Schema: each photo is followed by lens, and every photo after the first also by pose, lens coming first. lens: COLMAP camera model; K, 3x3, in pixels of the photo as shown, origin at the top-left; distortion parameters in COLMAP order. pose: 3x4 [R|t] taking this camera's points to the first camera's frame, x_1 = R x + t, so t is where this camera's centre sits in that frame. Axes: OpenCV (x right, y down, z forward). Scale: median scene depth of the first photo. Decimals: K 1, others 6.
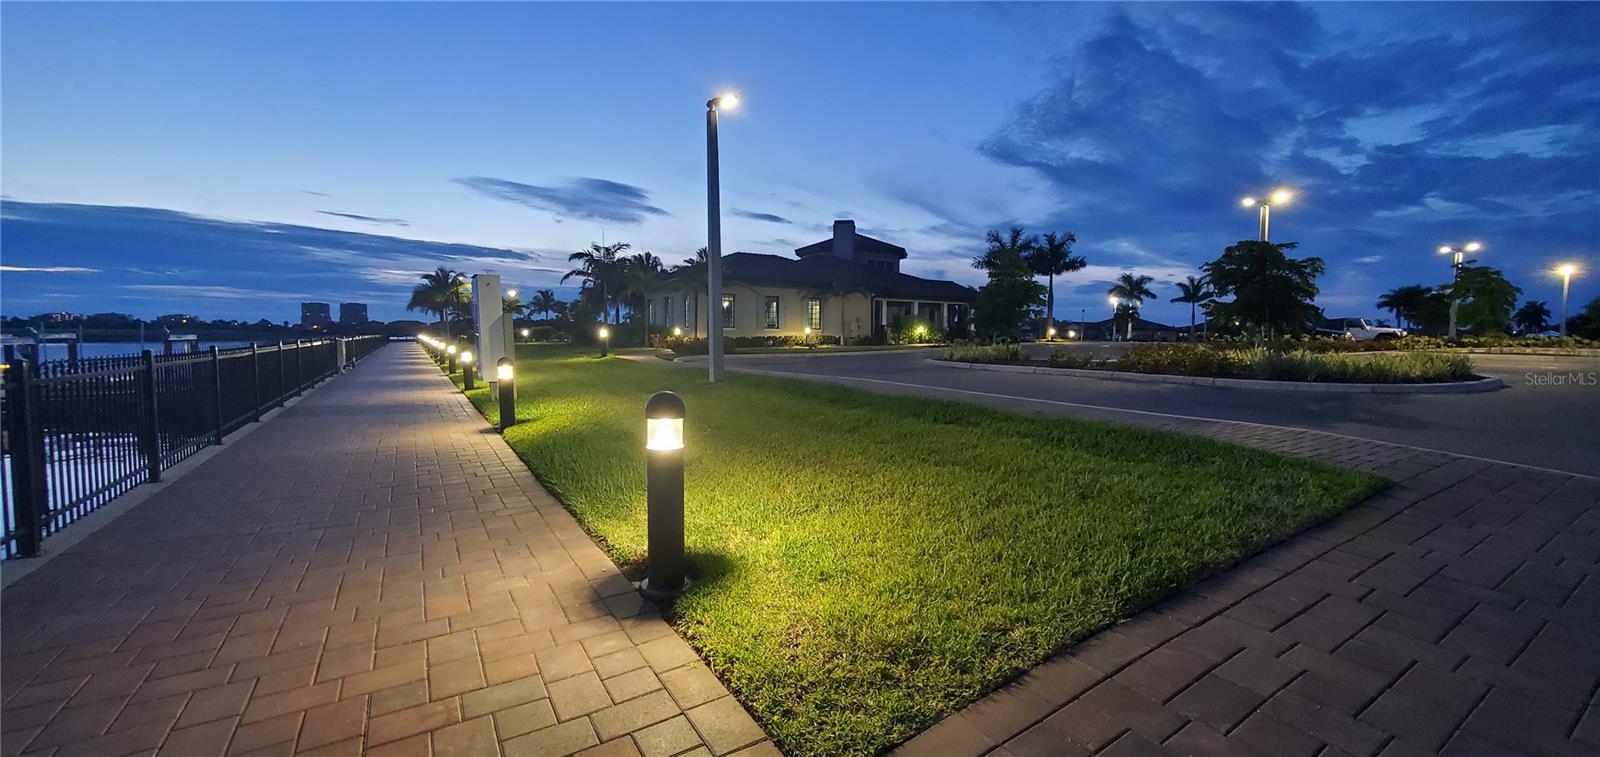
lens RADIAL K [[638.3, 0, 798.9], [0, 638.3, 377.0], [0, 0, 1]] dist [0.000892, -0.000680]
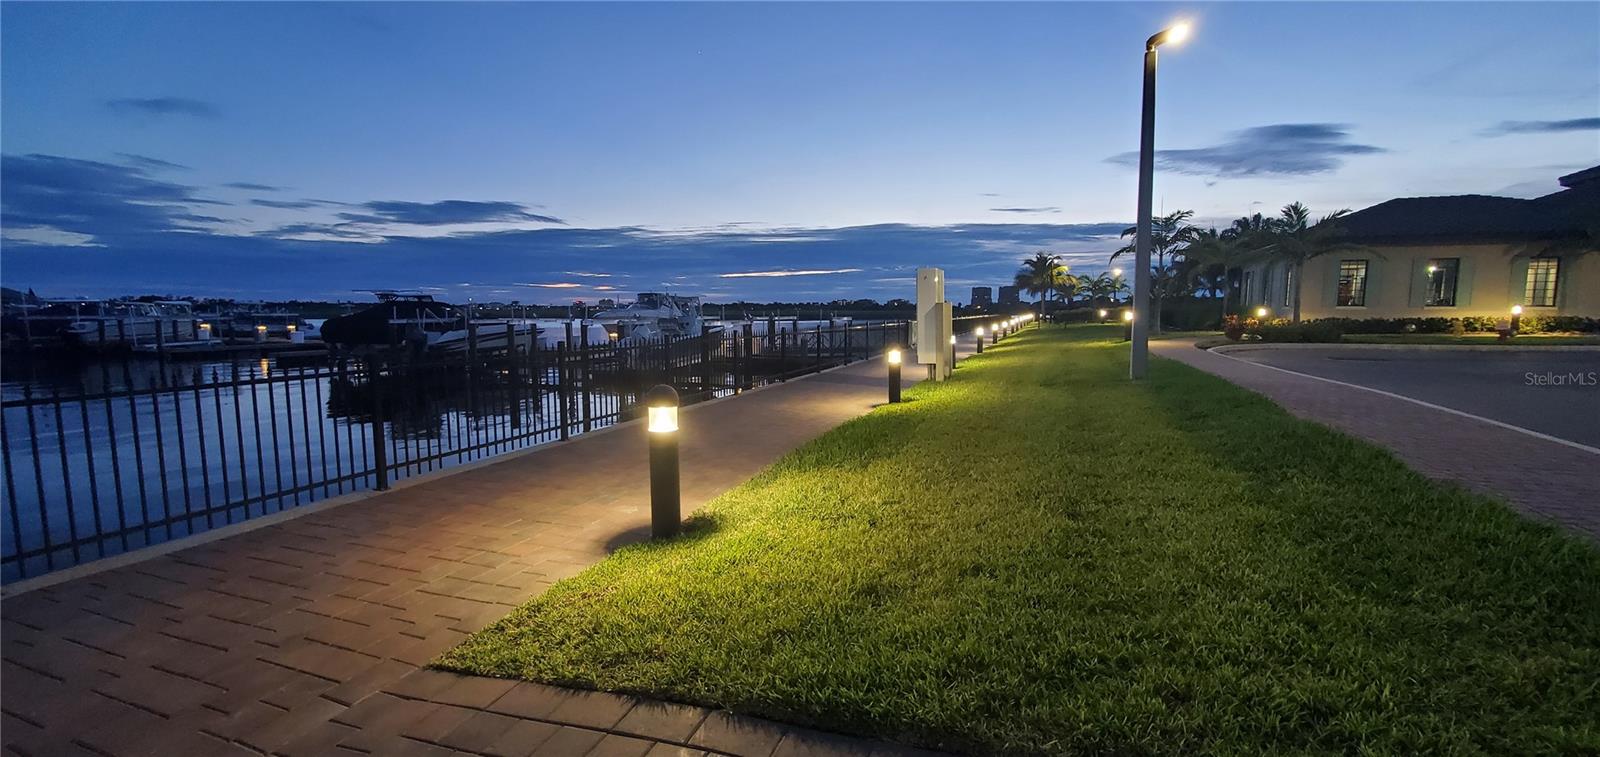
lens RADIAL K [[638.3, 0, 798.9], [0, 638.3, 377.0], [0, 0, 1]] dist [0.000892, -0.000680]
pose [[0.600718, 0.074998, -0.795936, 0.097853], [-0.047814, 0.997178, 0.057873, -0.007935], [0.798030, 0.003291, 0.602609, 0.048033]]
